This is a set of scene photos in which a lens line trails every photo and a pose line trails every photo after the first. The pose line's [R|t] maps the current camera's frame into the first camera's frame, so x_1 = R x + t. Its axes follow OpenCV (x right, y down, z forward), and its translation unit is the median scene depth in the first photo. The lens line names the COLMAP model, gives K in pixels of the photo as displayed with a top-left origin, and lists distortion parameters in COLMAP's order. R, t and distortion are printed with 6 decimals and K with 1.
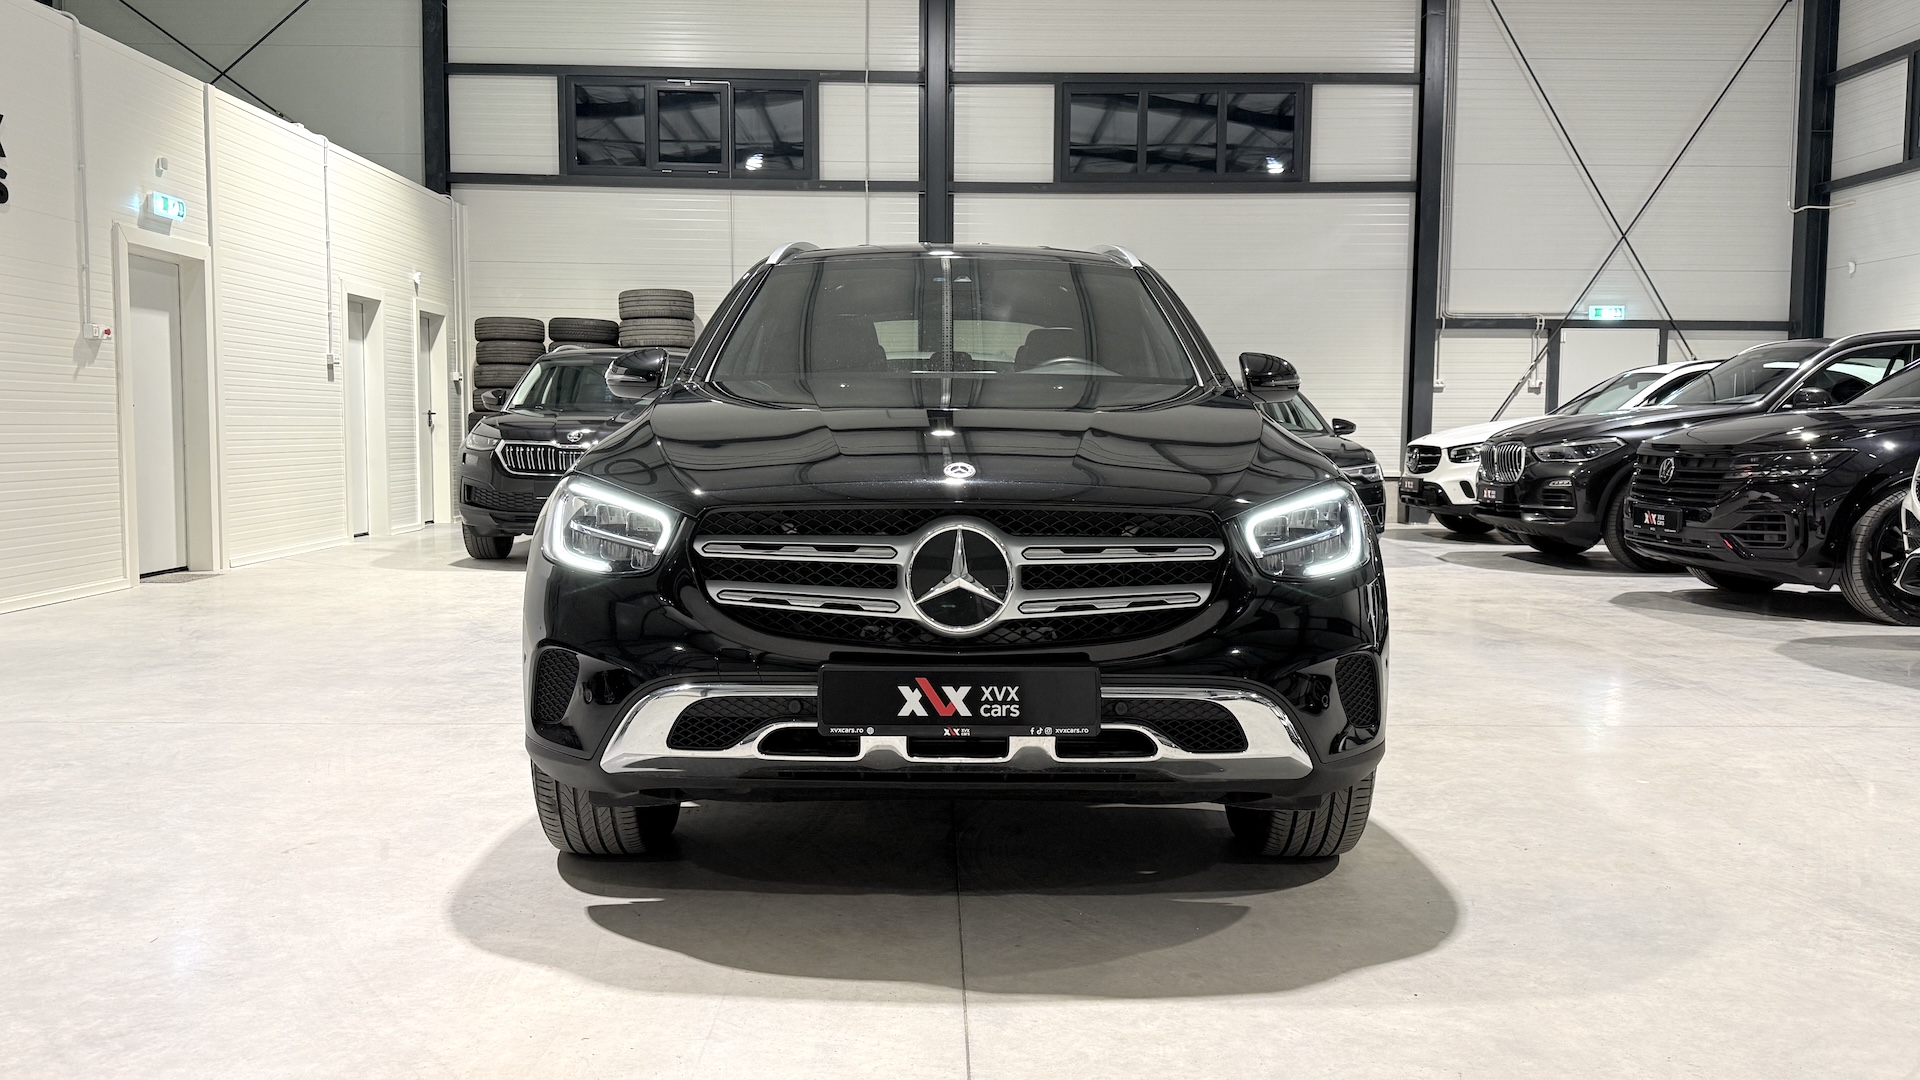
lens RADIAL K [[1549.6, 0, 960.0], [0, 1549.6, 540.0], [0, 0, 1]] dist [0.121504, -0.183188]
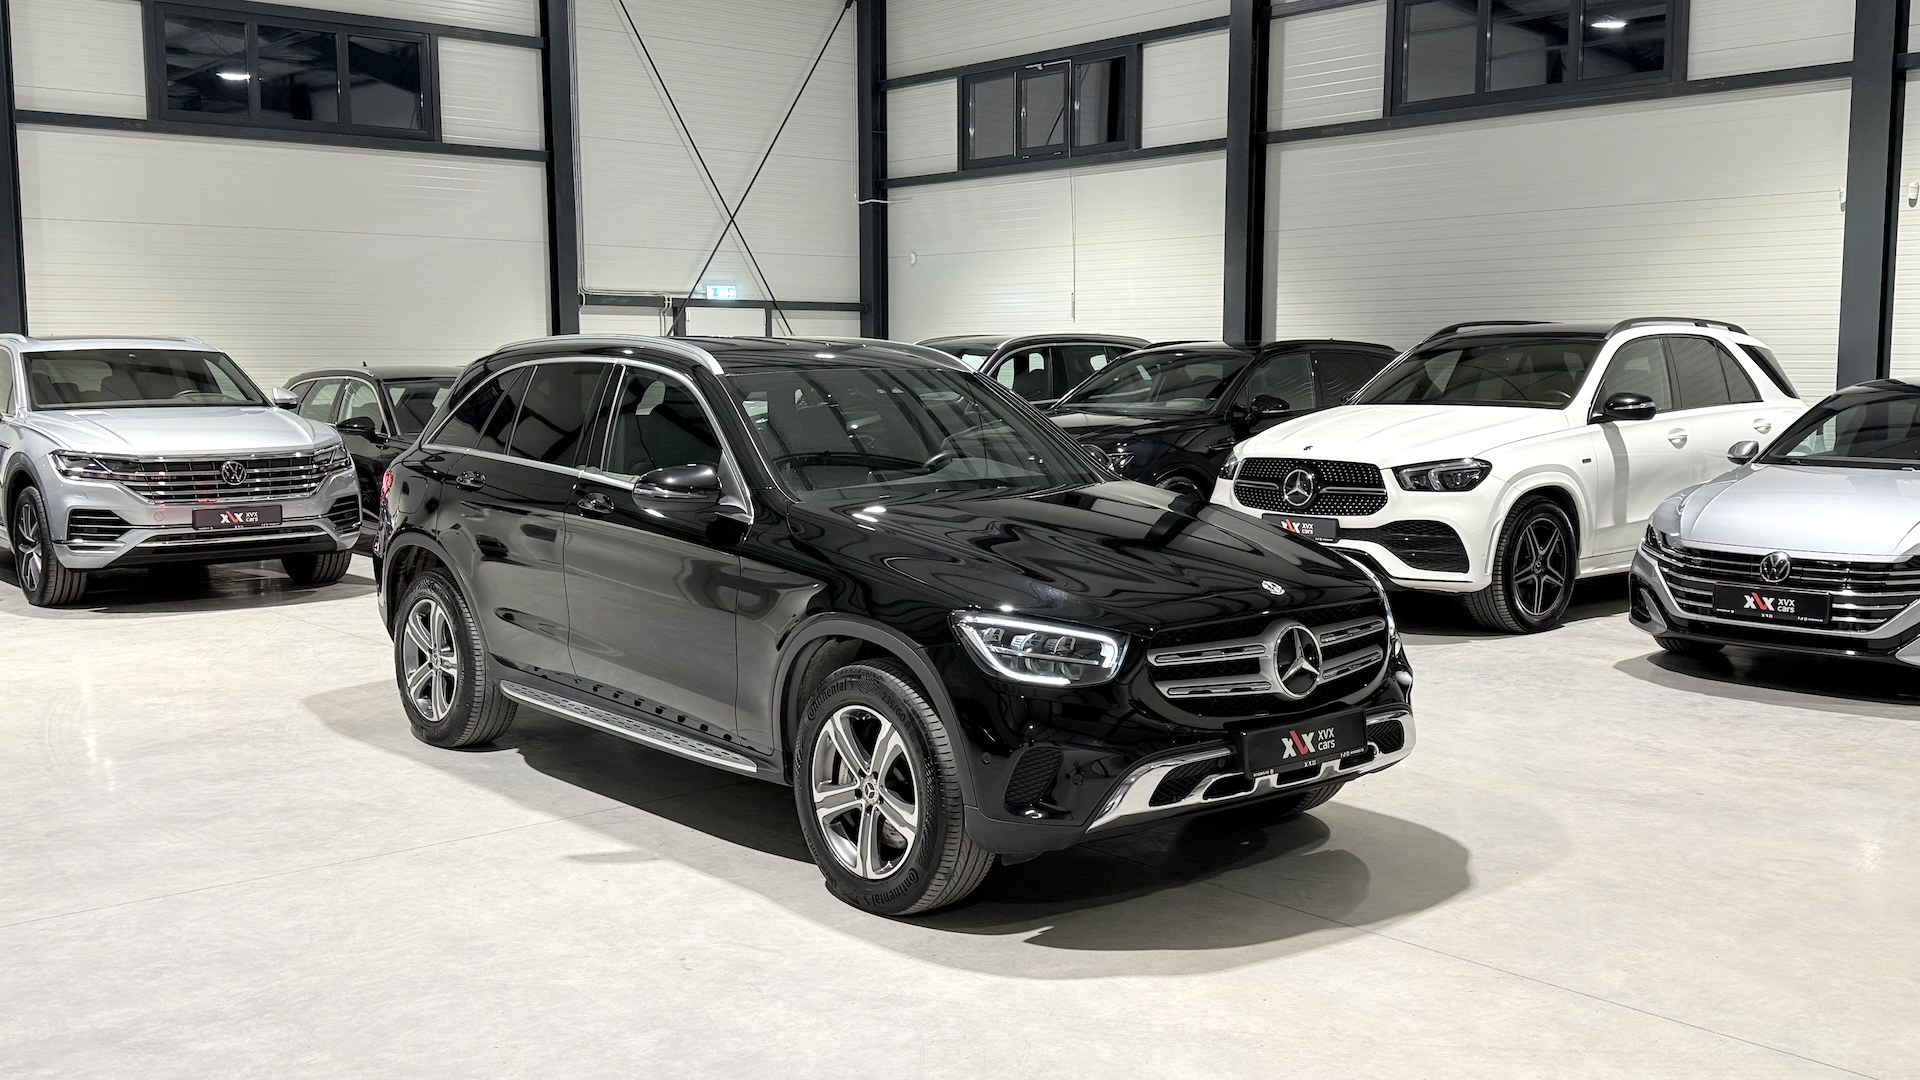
lens RADIAL K [[1821.3, 0, 960.0], [0, 1821.3, 540.0], [0, 0, 1]] dist [0.079197, 0.002303]
pose [[0.763068, -0.074443, 0.642017, -1.244523], [0.052022, 0.997196, 0.053795, -0.184533], [-0.644221, -0.007650, 0.764801, -0.120971]]
